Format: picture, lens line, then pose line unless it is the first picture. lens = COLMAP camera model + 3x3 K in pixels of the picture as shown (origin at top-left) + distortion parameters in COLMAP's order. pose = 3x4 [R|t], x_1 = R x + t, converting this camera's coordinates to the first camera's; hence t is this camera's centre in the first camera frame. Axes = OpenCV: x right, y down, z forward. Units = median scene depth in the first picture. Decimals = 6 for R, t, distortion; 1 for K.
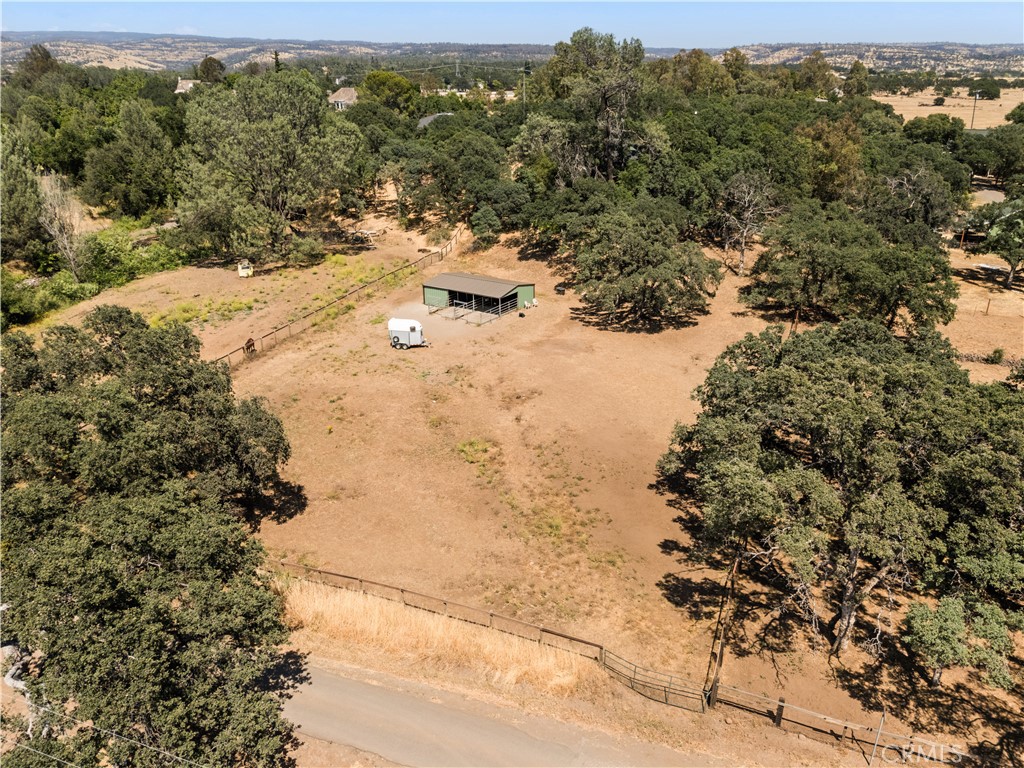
lens RADIAL K [[755.7, 0, 512.0], [0, 755.7, 384.0], [0, 0, 1]] dist [0.060207, -0.050684]
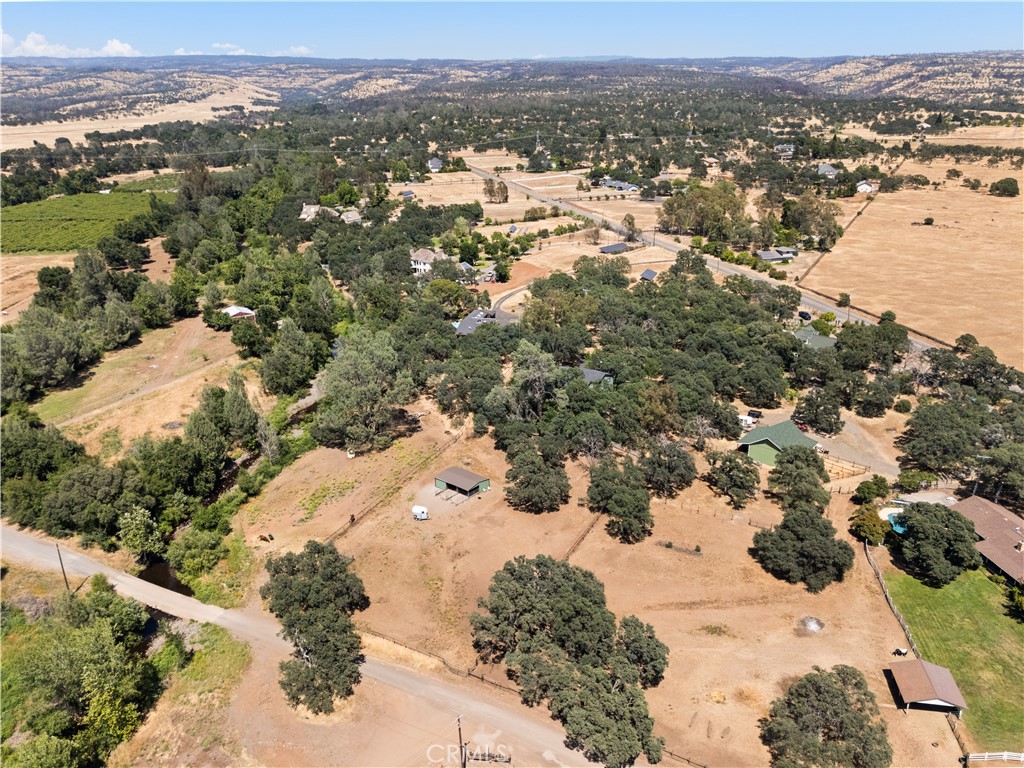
lens RADIAL K [[743.1, 0, 512.0], [0, 743.1, 384.0], [0, 0, 1]] dist [0.061643, -0.048575]
pose [[0.993099, 0.027919, -0.113908, 0.492412], [-0.031026, 0.999191, -0.025598, -0.537300], [0.113101, 0.028955, 0.993161, -1.553332]]
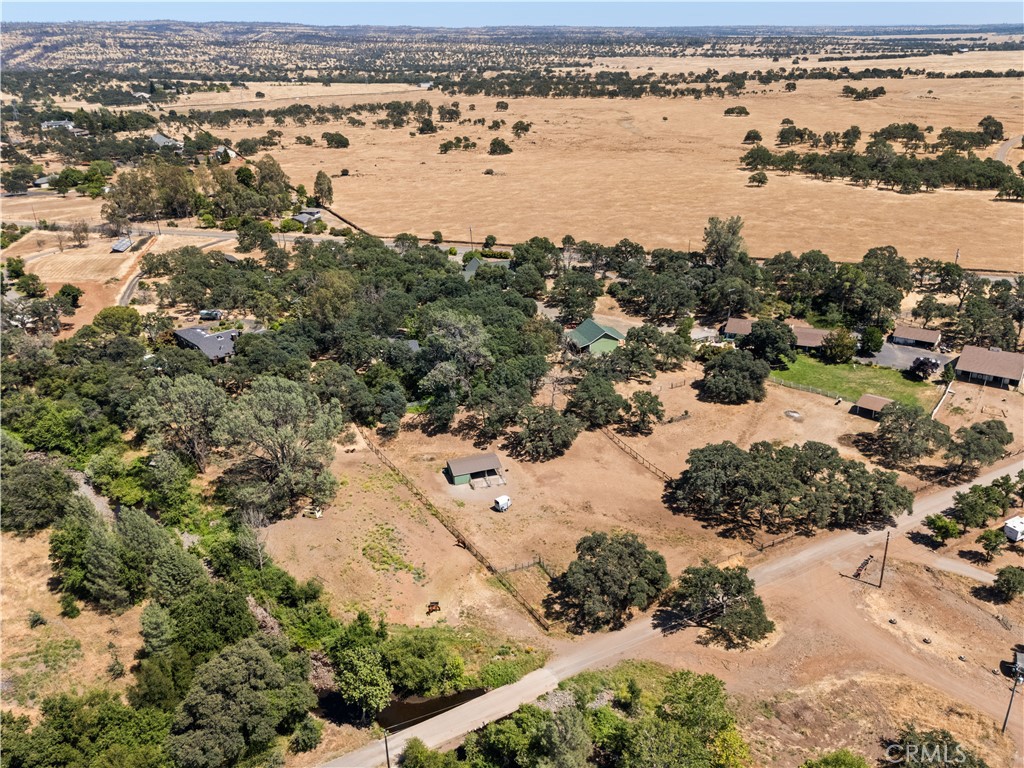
lens RADIAL K [[755.7, 0, 512.0], [0, 755.7, 384.0], [0, 0, 1]] dist [0.060207, -0.050684]
pose [[0.665458, -0.326433, 0.671273, -1.898739], [0.320103, 0.937215, 0.138427, -0.880673], [-0.674314, 0.122759, 0.728169, -0.760371]]
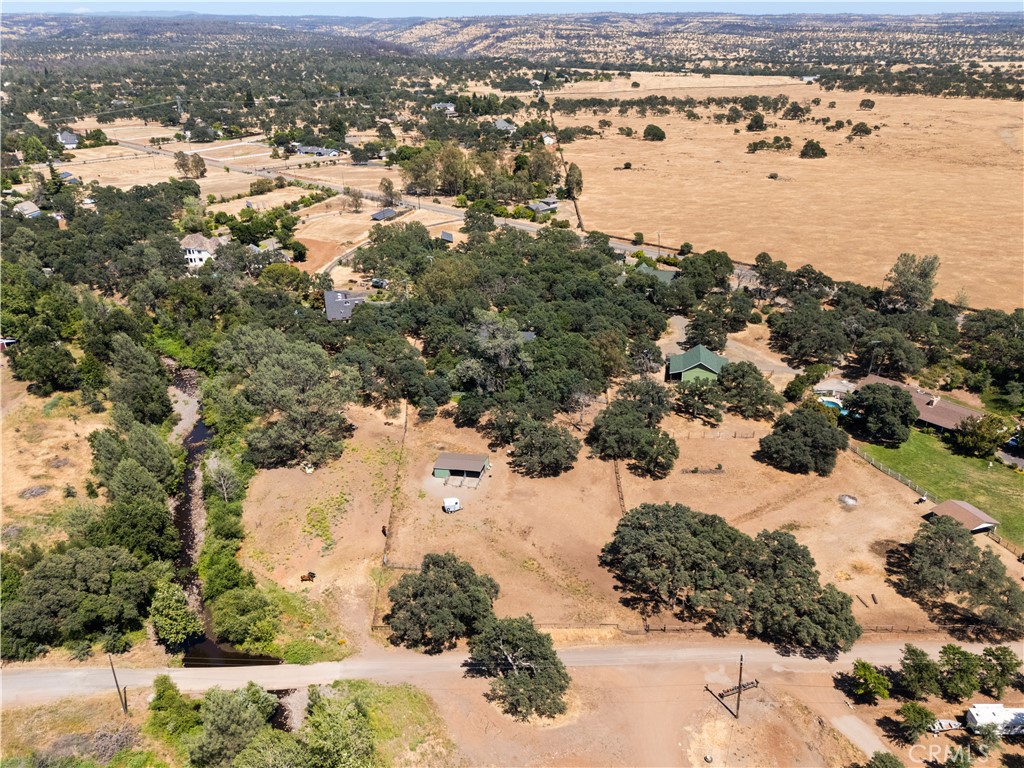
lens RADIAL K [[759.2, 0, 514.3], [0, 759.2, 380.0], [0, 0, 1]] dist [0.059170, -0.054043]
pose [[0.935127, -0.162771, 0.314711, -0.783292], [0.159422, 0.986534, 0.036541, -0.614221], [-0.316421, 0.016001, 0.948484, -1.401407]]
